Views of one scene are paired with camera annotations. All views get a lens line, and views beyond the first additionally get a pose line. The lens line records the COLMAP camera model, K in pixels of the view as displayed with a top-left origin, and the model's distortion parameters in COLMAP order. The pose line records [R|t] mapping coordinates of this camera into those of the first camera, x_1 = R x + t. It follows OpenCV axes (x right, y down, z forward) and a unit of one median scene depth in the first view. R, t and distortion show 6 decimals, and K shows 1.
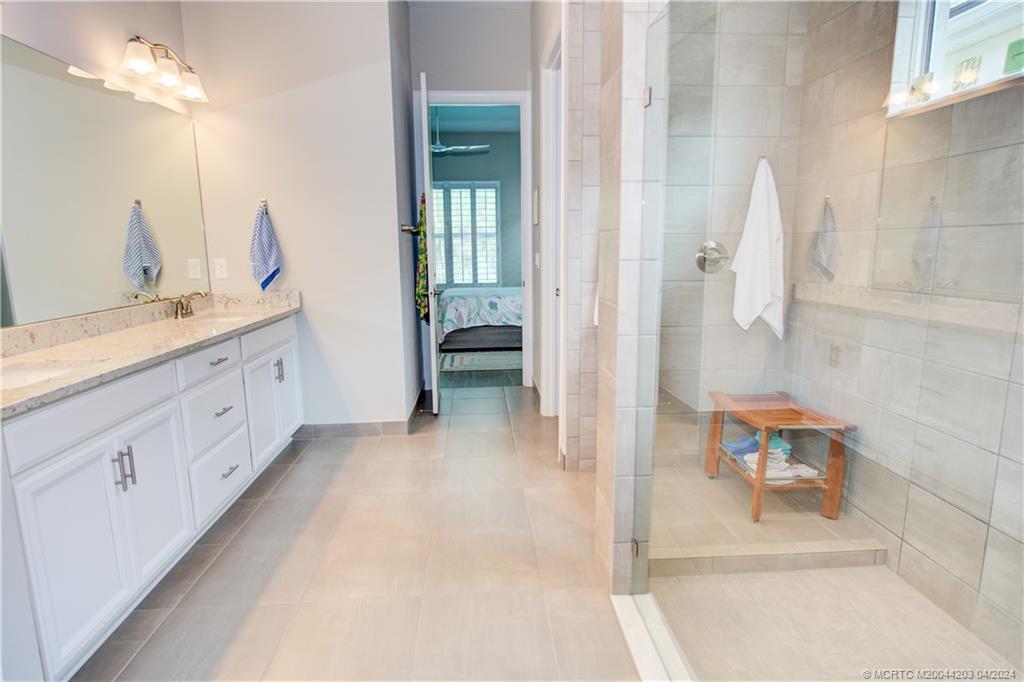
lens RADIAL K [[575.2, 0, 516.7], [0, 575.2, 359.9], [0, 0, 1]] dist [0.001727, -0.001144]
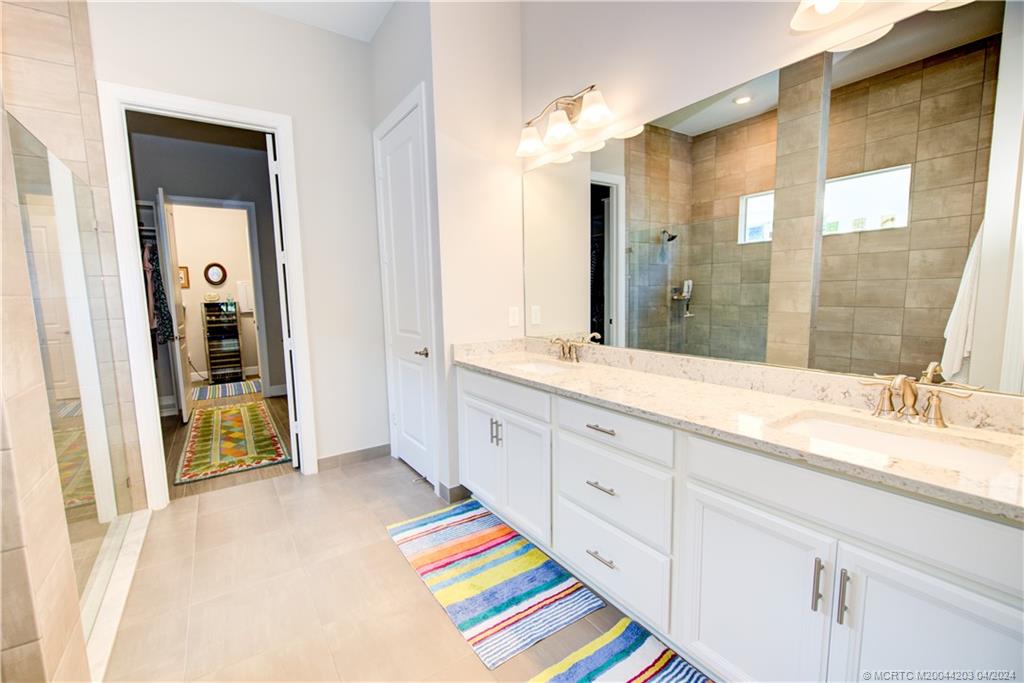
lens RADIAL K [[432.3, 0, 512.0], [0, 432.3, 341.5], [0, 0, 1]] dist [0.000468, -0.001474]
pose [[-0.860630, 0.085277, -0.502039, -0.107429], [-0.070643, 0.956353, 0.283548, -0.306900], [0.504307, 0.279496, -0.817042, 1.503227]]
